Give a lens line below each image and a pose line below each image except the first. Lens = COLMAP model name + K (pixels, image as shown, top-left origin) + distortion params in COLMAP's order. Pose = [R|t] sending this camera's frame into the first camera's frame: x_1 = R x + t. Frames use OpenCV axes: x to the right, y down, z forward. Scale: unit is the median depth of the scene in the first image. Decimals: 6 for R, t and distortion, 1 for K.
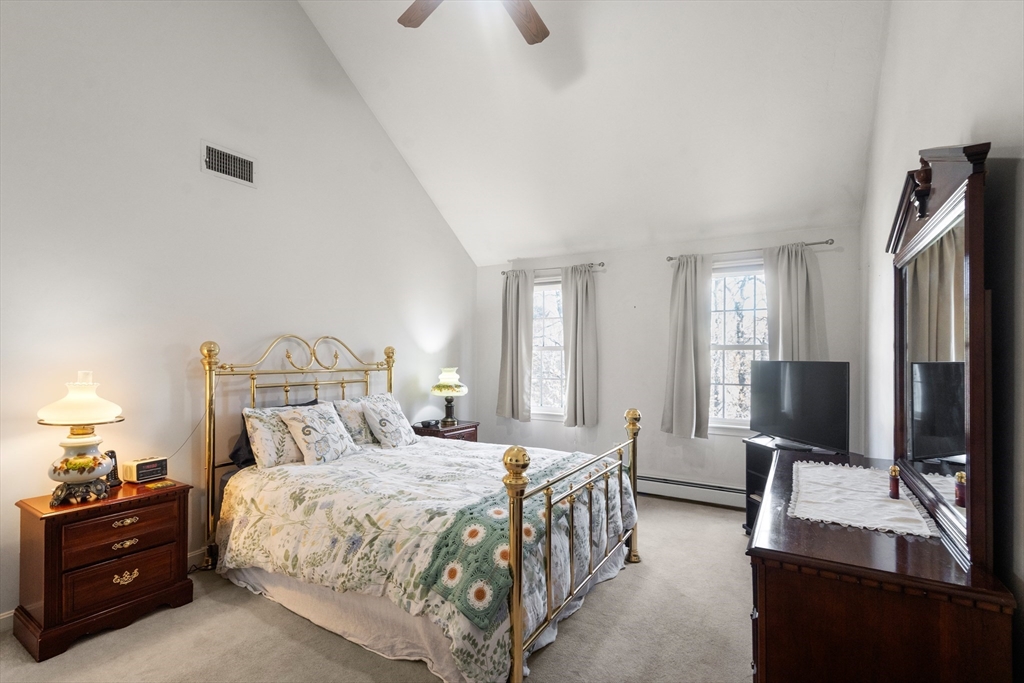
lens RADIAL K [[467.7, 0, 507.3], [0, 467.7, 344.2], [0, 0, 1]] dist [-0.003587, 0.000084]
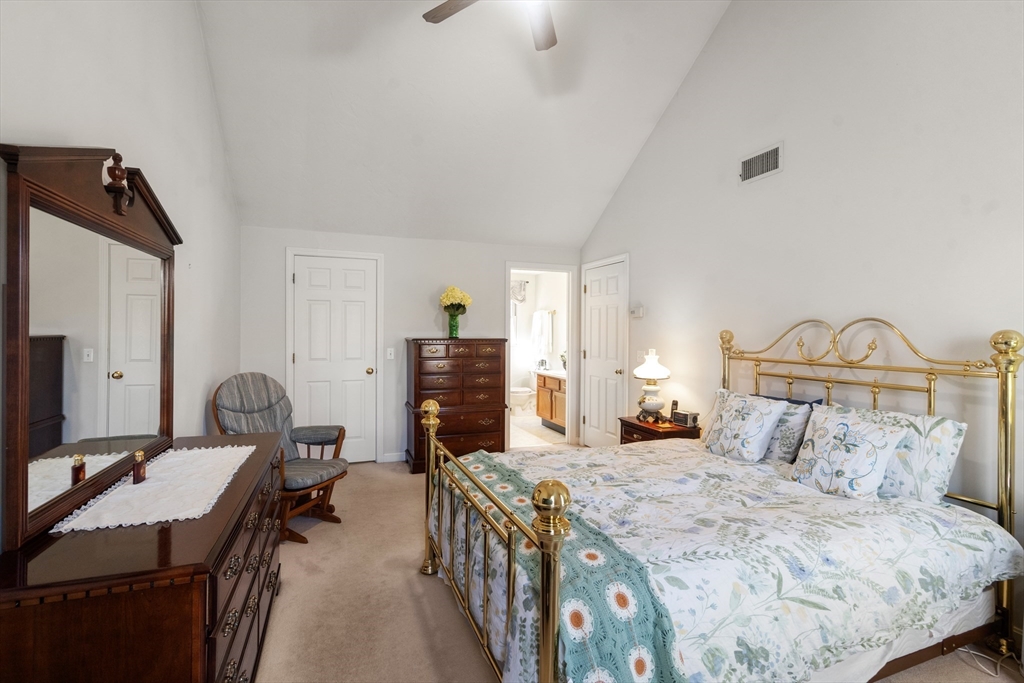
lens RADIAL K [[467.7, 0, 507.3], [0, 467.7, 344.2], [0, 0, 1]] dist [-0.003587, 0.000084]
pose [[-0.602664, 0.008272, -0.797952, 0.592735], [0.006860, 0.999963, 0.005185, 0.016737], [0.797966, -0.002349, -0.602698, 1.150842]]
